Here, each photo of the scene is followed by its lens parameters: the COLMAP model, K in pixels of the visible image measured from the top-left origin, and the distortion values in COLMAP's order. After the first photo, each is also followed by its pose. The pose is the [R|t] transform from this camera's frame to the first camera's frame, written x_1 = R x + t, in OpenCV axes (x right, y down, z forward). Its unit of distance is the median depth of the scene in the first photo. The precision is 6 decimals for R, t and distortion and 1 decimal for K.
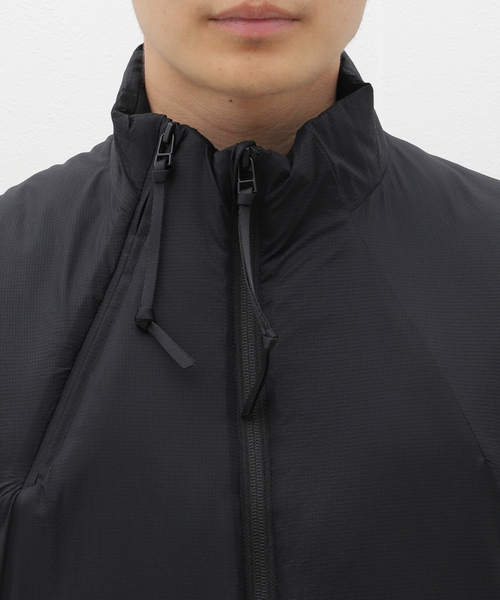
lens RADIAL K [[1324.2, 0, 249.5], [0, 1324.2, 298.1], [0, 0, 1]] dist [-0.055935, 0.000000]
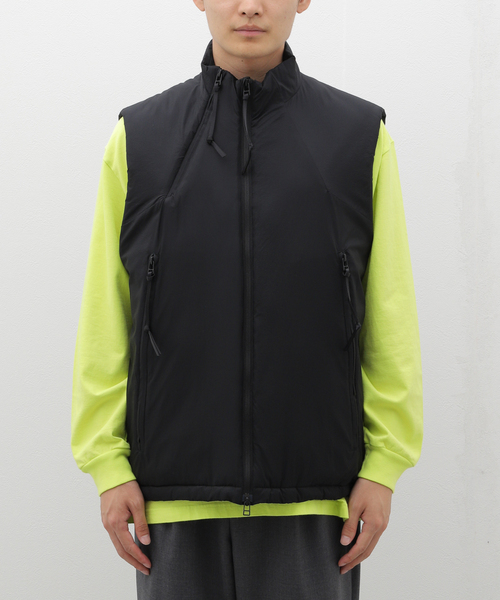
lens RADIAL K [[1324.2, 0, 249.8], [0, 1324.2, 300.4], [0, 0, 1]] dist [-0.055935, 0.000000]
pose [[0.993849, 0.030787, -0.106374, 0.317224], [-0.020731, 0.995320, 0.094384, 0.089253], [0.108782, -0.091598, 0.989836, -1.827269]]
